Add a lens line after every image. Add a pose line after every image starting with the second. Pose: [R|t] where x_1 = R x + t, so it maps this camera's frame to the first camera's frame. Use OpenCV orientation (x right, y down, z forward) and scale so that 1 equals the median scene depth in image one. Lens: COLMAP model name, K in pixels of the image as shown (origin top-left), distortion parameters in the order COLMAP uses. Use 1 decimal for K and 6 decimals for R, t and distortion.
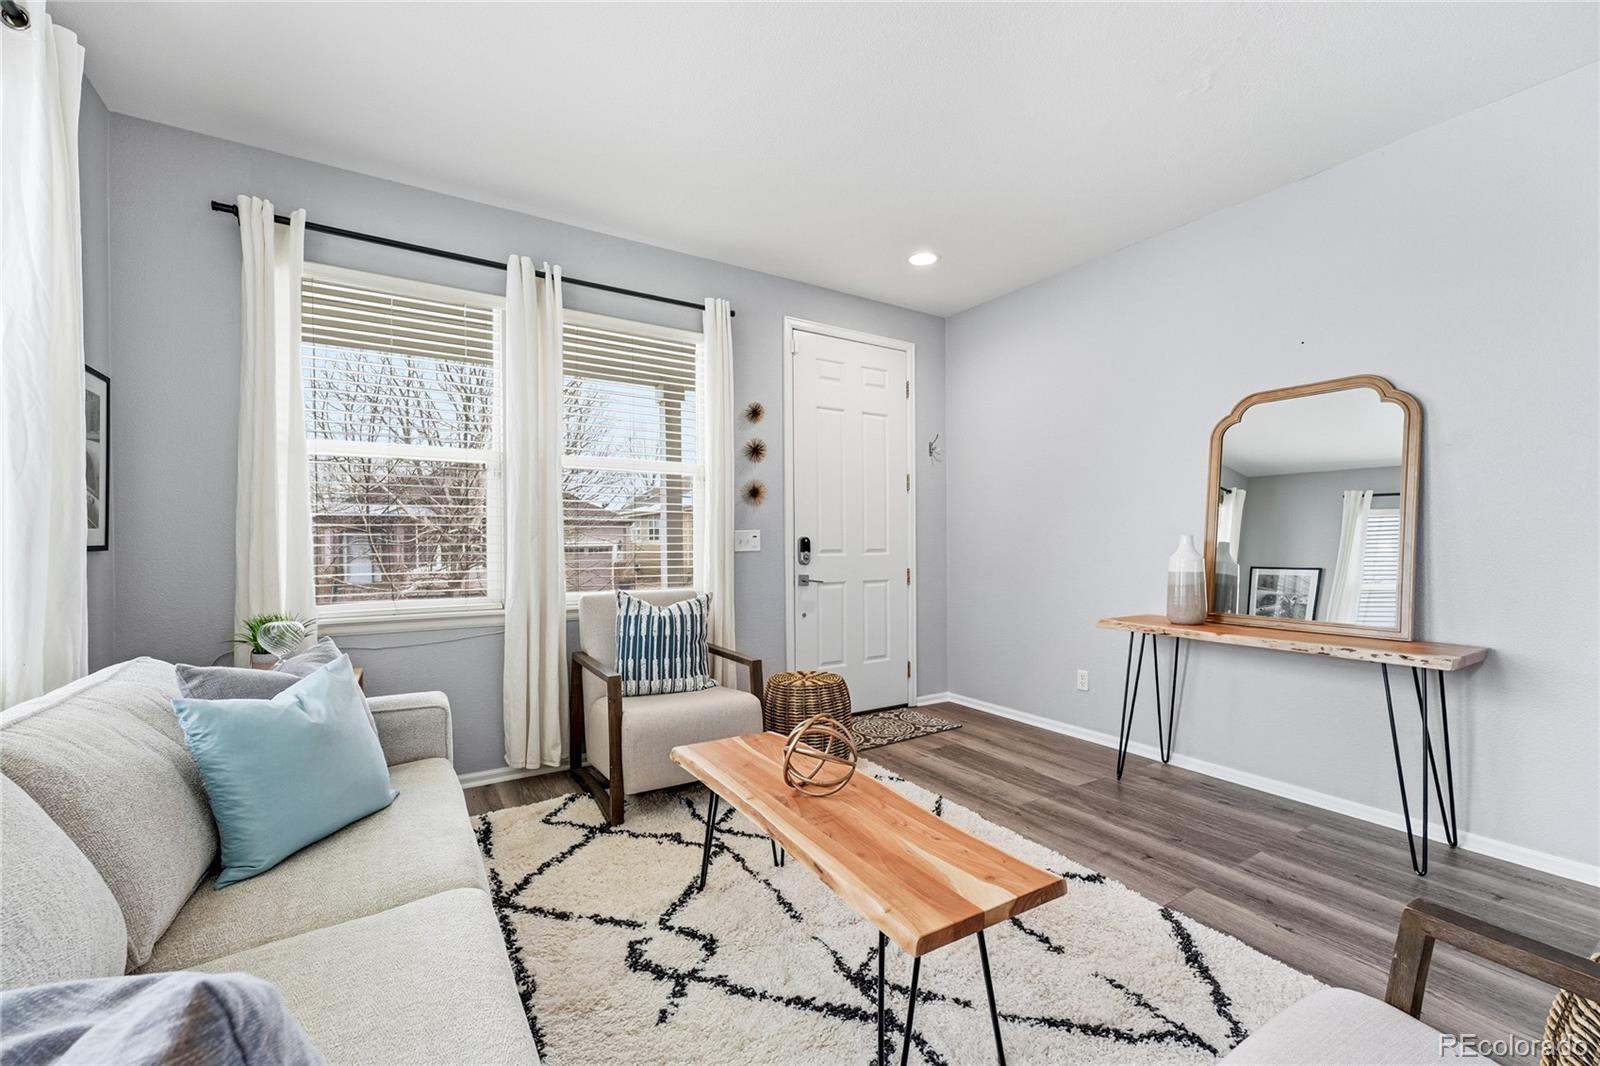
lens RADIAL K [[647.2, 0, 810.6], [0, 647.2, 544.2], [0, 0, 1]] dist [-0.002644, -0.000261]
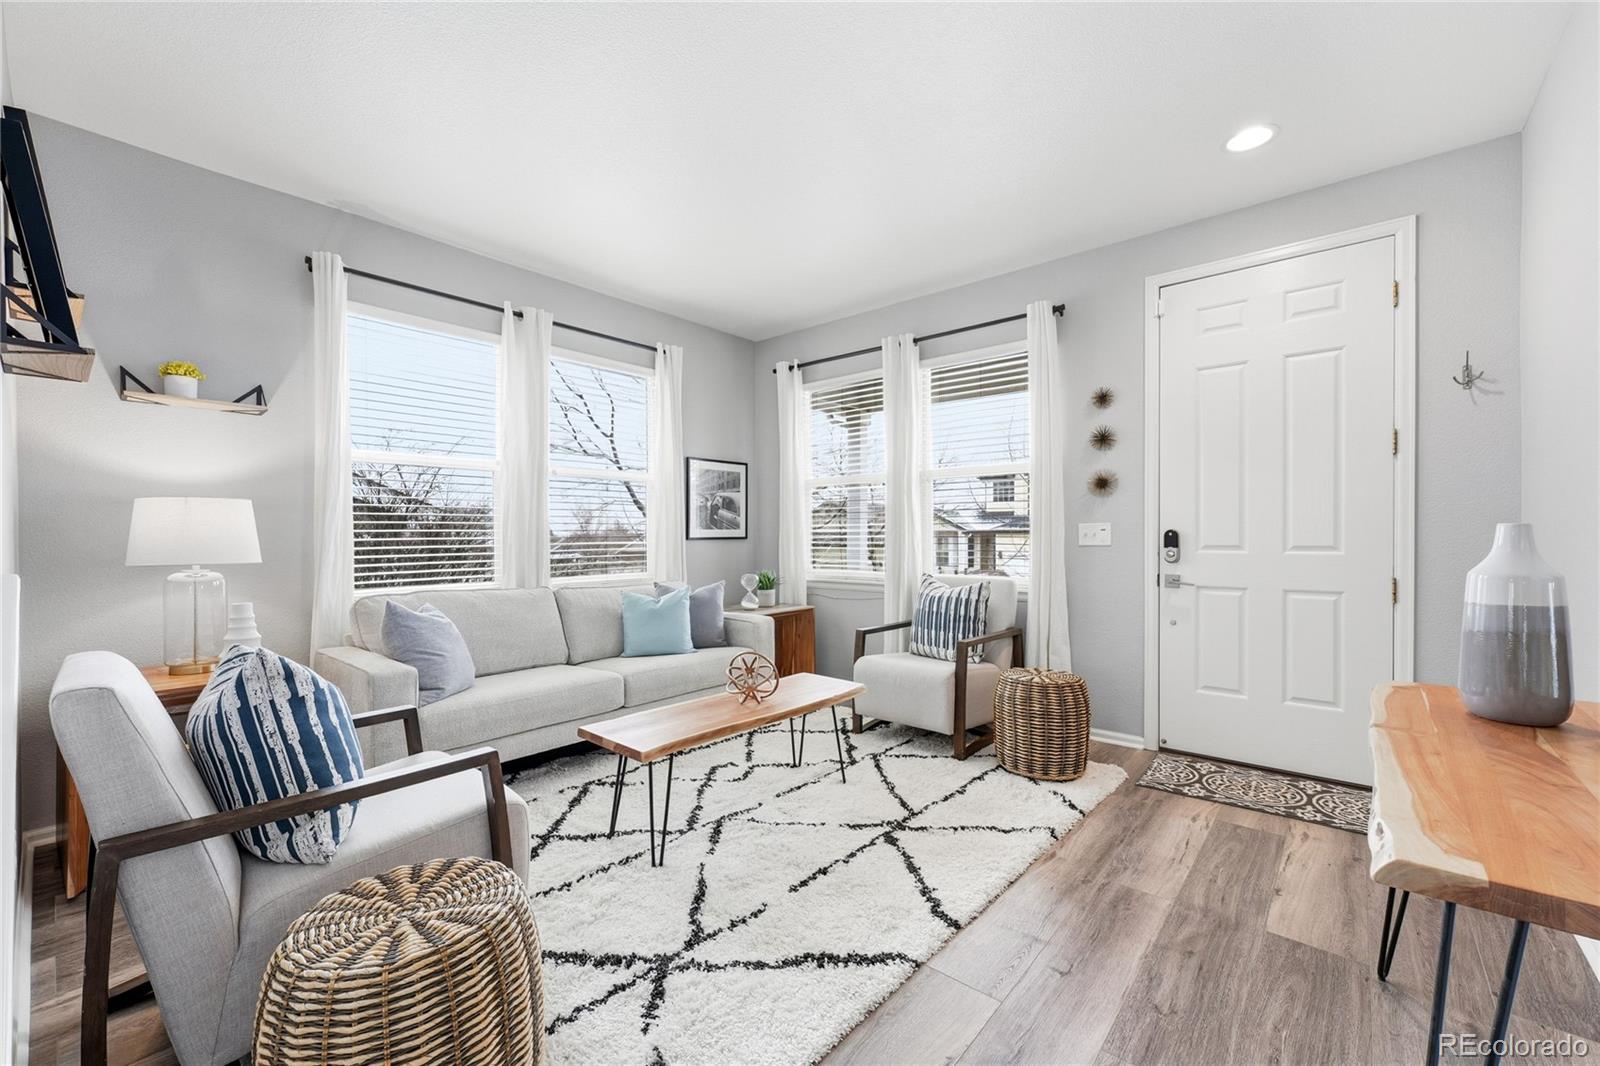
lens RADIAL K [[647.2, 0, 805.8], [0, 647.2, 538.1], [0, 0, 1]] dist [-0.002644, -0.000261]
pose [[0.296482, 0.008189, -0.955003, 0.737599], [-0.000486, 0.999964, 0.008424, -0.008116], [0.955038, -0.002033, 0.296476, 0.333629]]
